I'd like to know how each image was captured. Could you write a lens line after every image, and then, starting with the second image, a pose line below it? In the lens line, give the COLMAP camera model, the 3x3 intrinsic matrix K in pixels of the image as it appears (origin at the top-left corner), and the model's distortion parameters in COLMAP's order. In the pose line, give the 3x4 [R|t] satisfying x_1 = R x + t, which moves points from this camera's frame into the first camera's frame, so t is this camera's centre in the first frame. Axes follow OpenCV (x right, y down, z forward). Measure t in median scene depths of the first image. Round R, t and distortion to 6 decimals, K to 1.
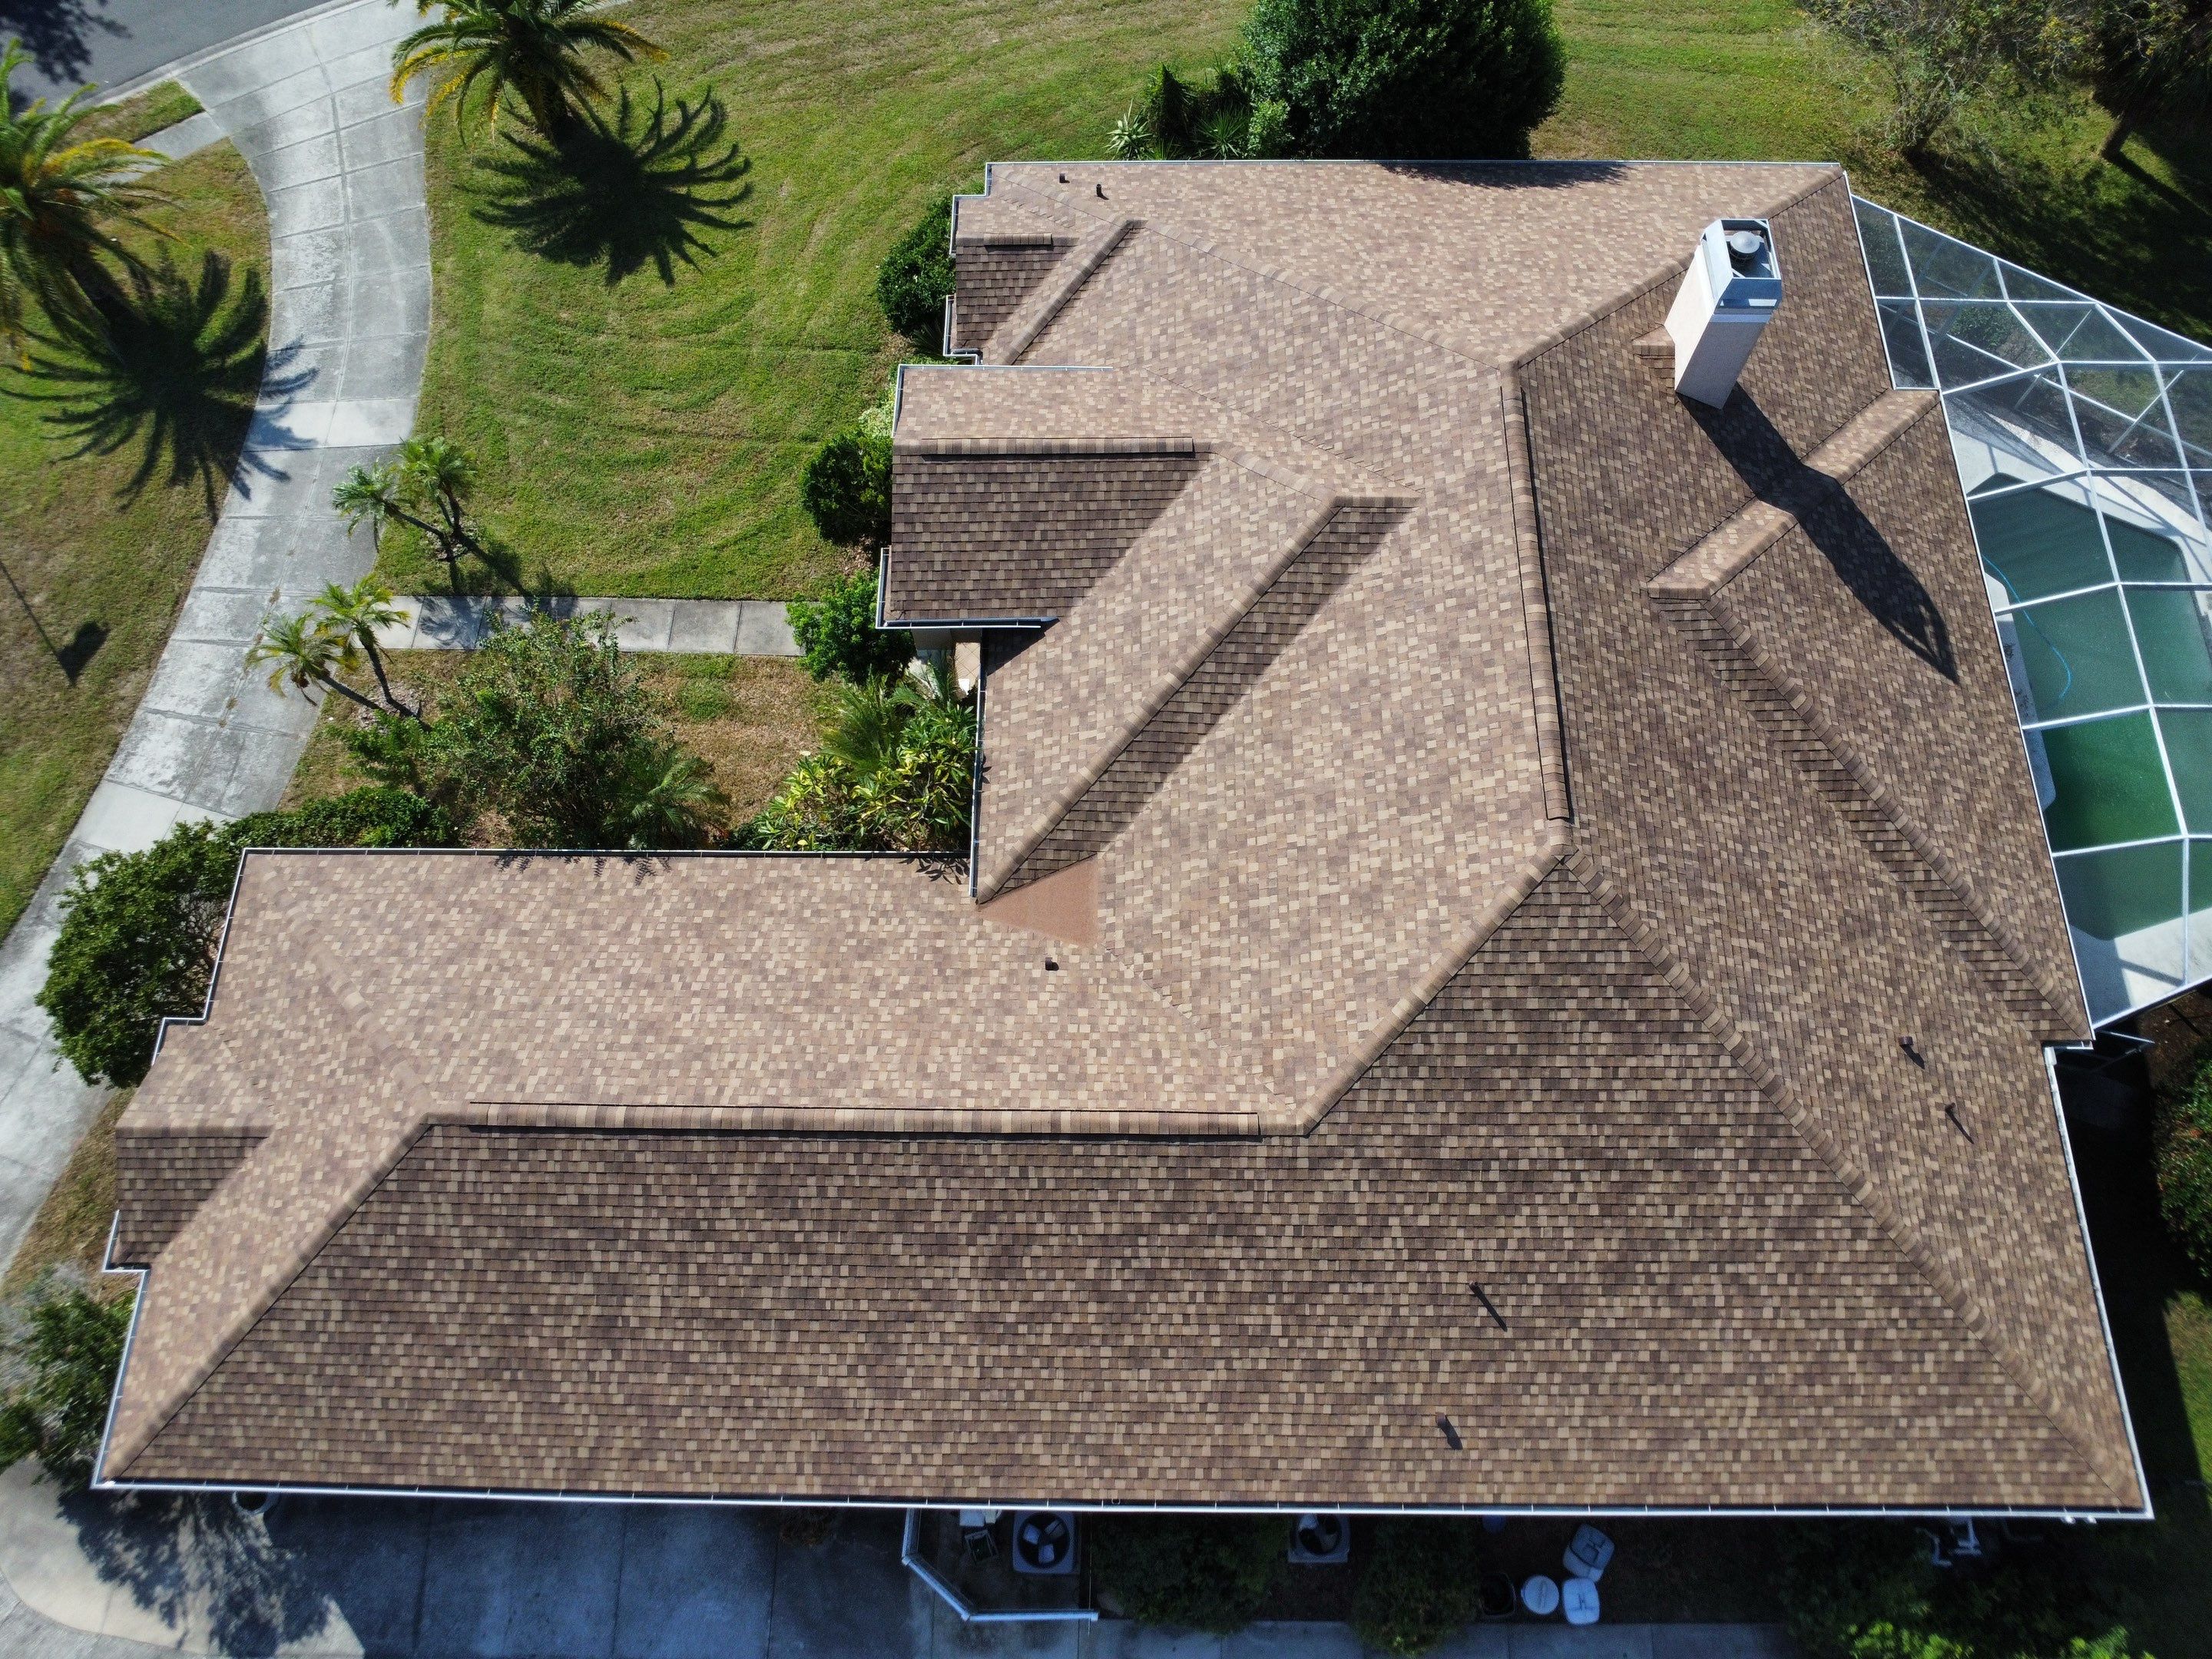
lens RADIAL K [[1606.6, 0, 1110.4], [0, 1606.6, 821.4], [0, 0, 1]] dist [-0.017773, -0.028719]
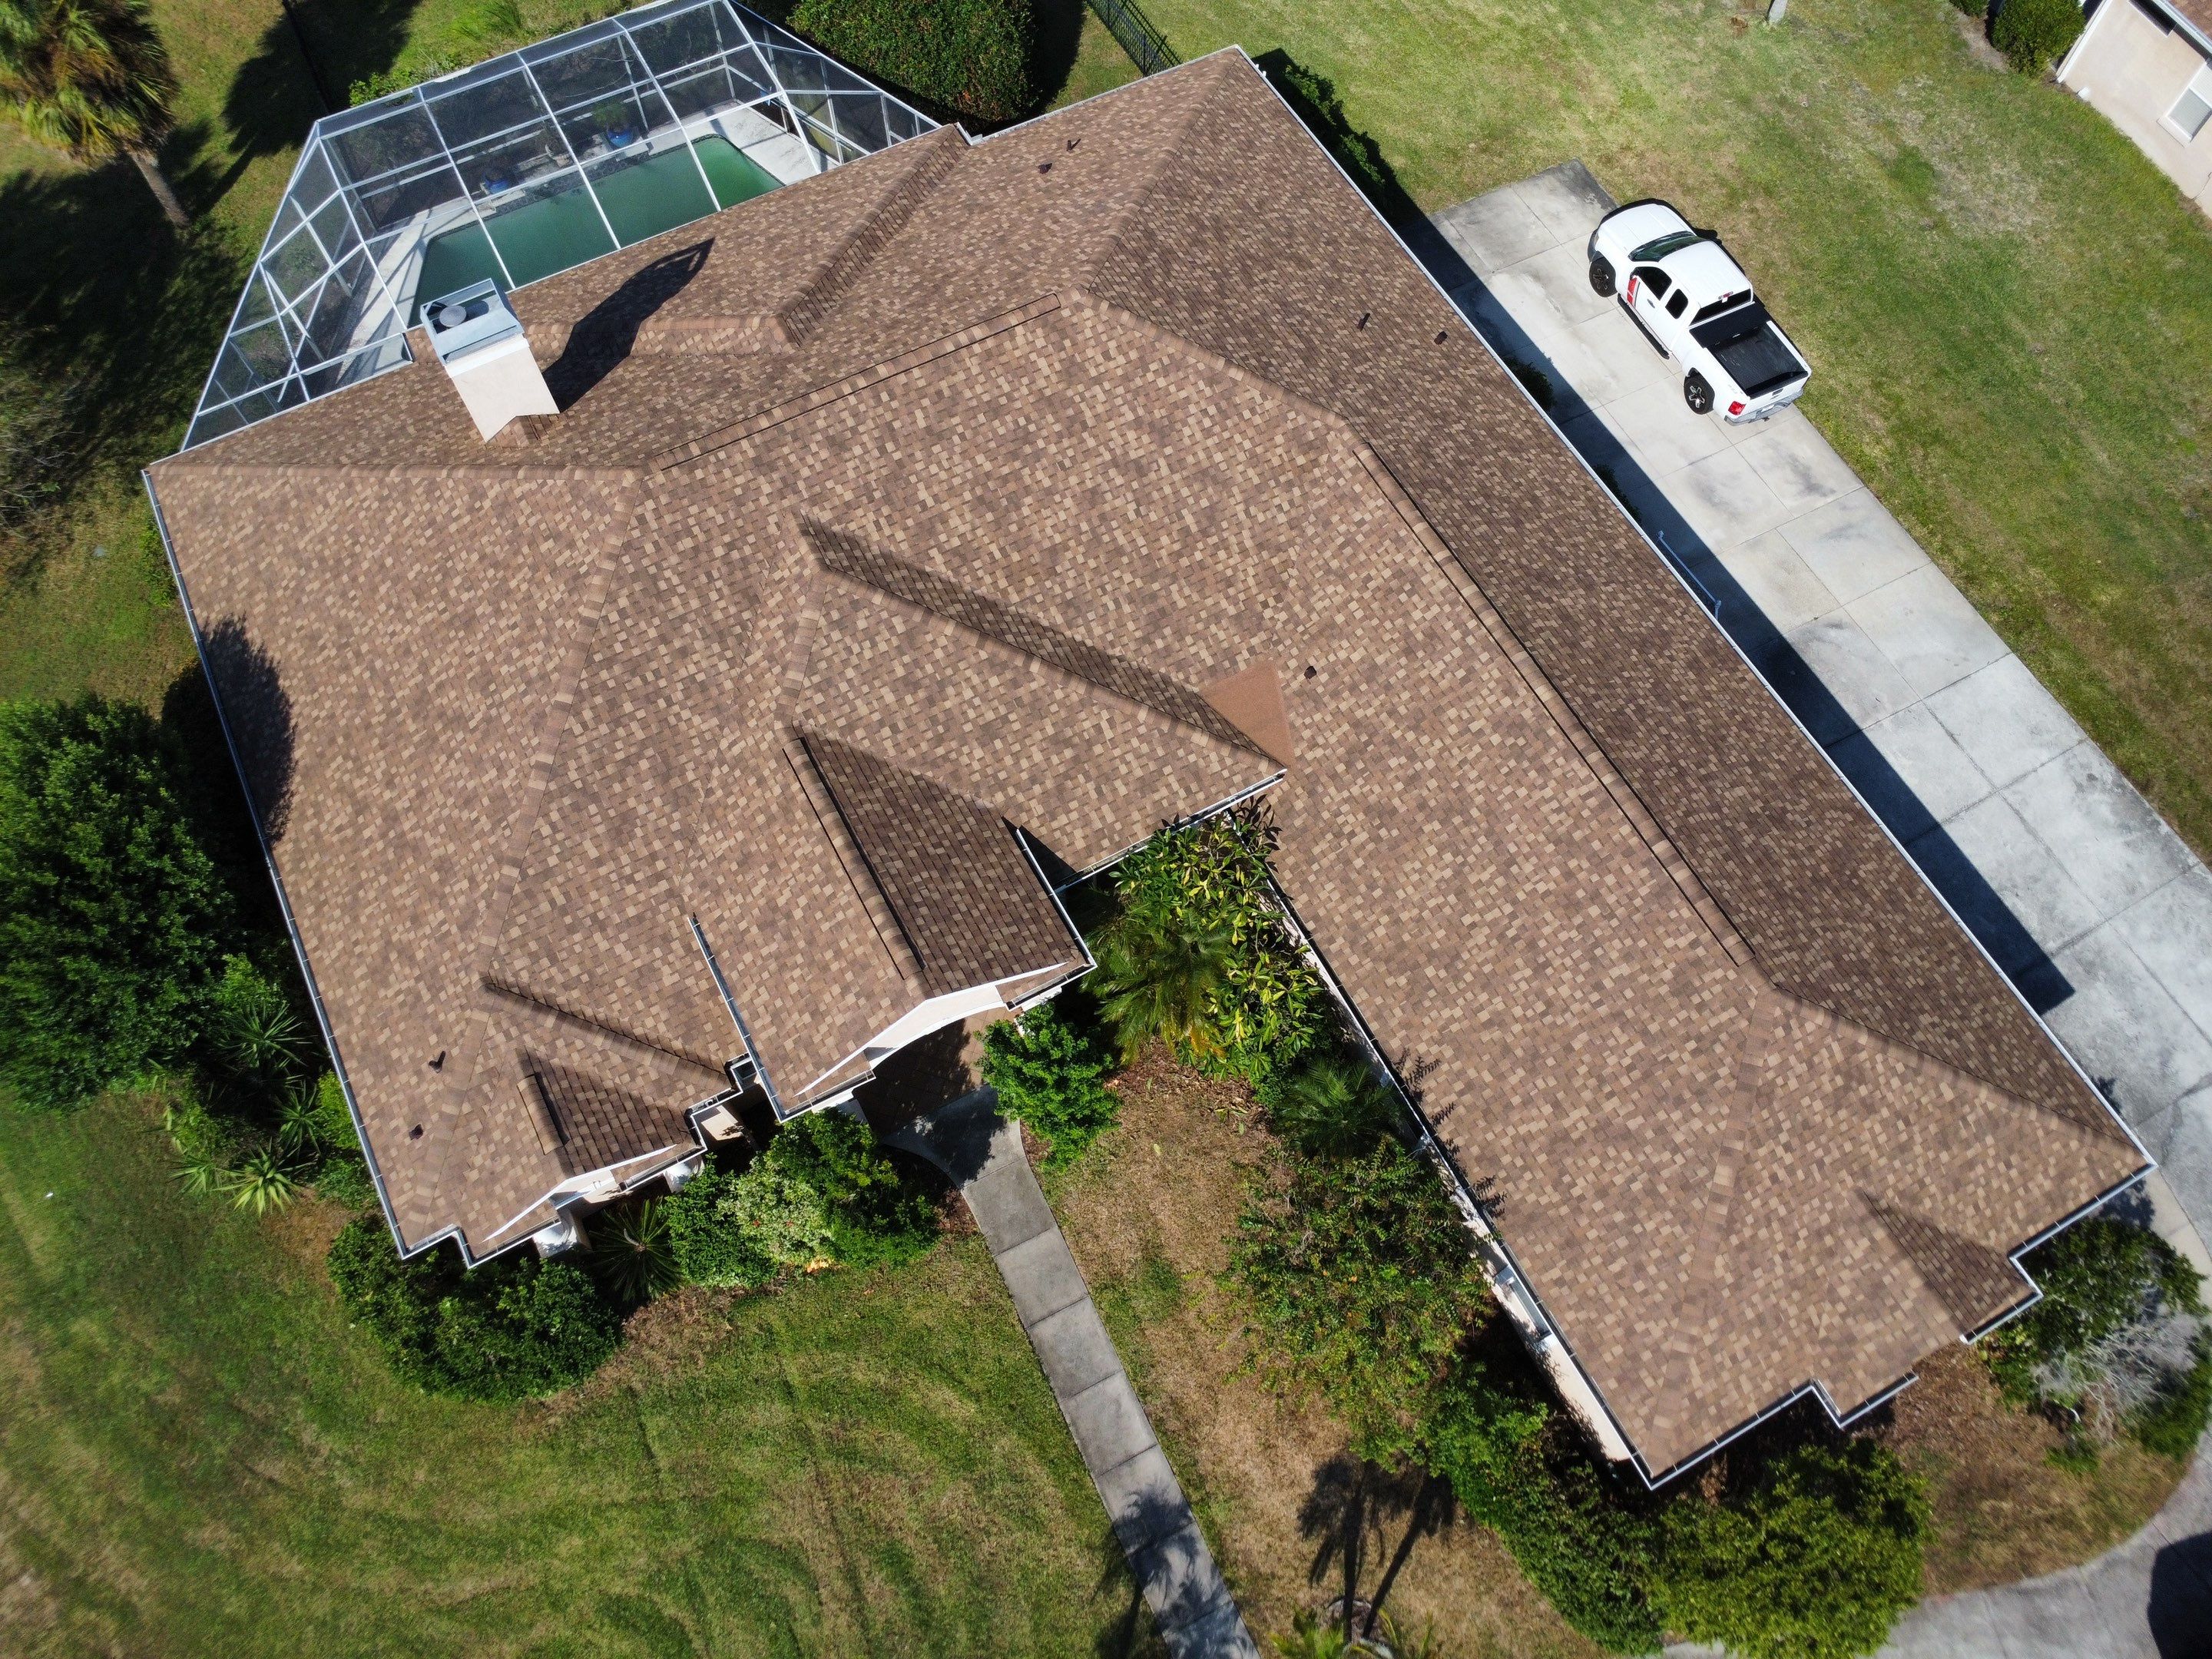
lens RADIAL K [[1602.6, 0, 1108.9], [0, 1602.6, 819.7], [0, 0, 1]] dist [-0.013244, -0.031523]
pose [[-0.481941, -0.782609, 0.394024, -0.524243], [0.809349, -0.225331, 0.542384, -0.701947], [-0.335689, 0.580300, 0.742000, 0.277778]]
